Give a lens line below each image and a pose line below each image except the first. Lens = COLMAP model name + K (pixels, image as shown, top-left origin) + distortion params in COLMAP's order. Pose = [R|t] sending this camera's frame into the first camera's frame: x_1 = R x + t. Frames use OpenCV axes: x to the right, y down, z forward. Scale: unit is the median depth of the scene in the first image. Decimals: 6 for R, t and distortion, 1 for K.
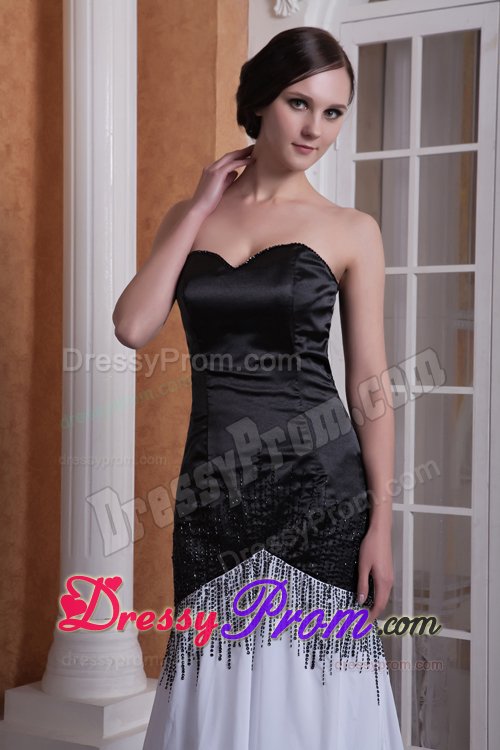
lens RADIAL K [[1451.5, 0, 250.0], [0, 1451.5, 375.0], [0, 0, 1]] dist [0.219583, -0.149247]
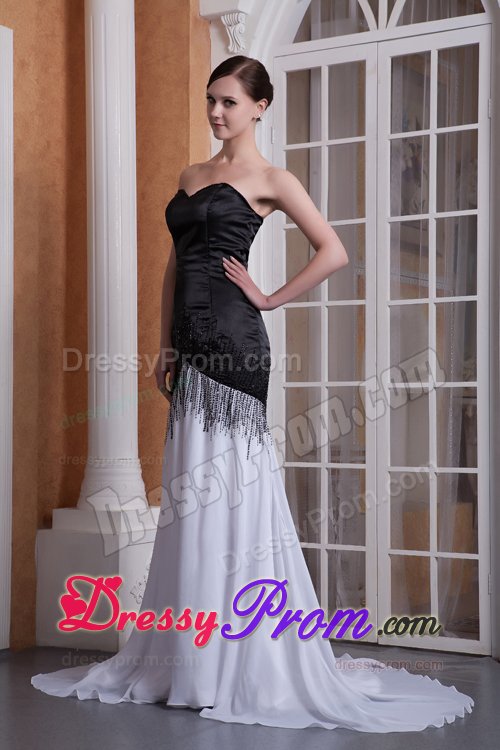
lens RADIAL K [[1451.5, 0, 250.0], [0, 1451.5, 375.0], [0, 0, 1]] dist [0.219583, -0.149247]
pose [[0.999642, -0.015524, 0.021770, 0.001465], [0.016195, 0.999389, -0.030969, 0.125578], [-0.021276, 0.031310, 0.999283, -0.462653]]
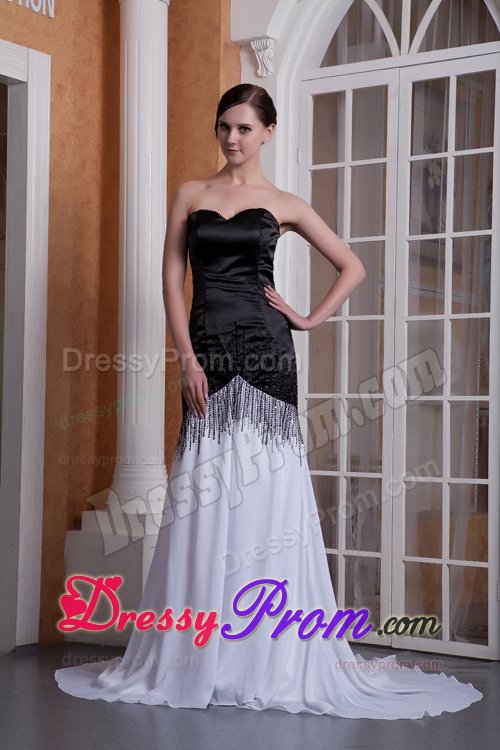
lens RADIAL K [[1451.5, 0, 250.0], [0, 1451.5, 375.0], [0, 0, 1]] dist [0.219583, -0.149247]
pose [[0.999787, -0.001514, -0.020593, 0.040900], [0.000759, 0.999329, -0.036629, 0.124571], [0.020635, 0.036606, 0.999117, -0.522707]]
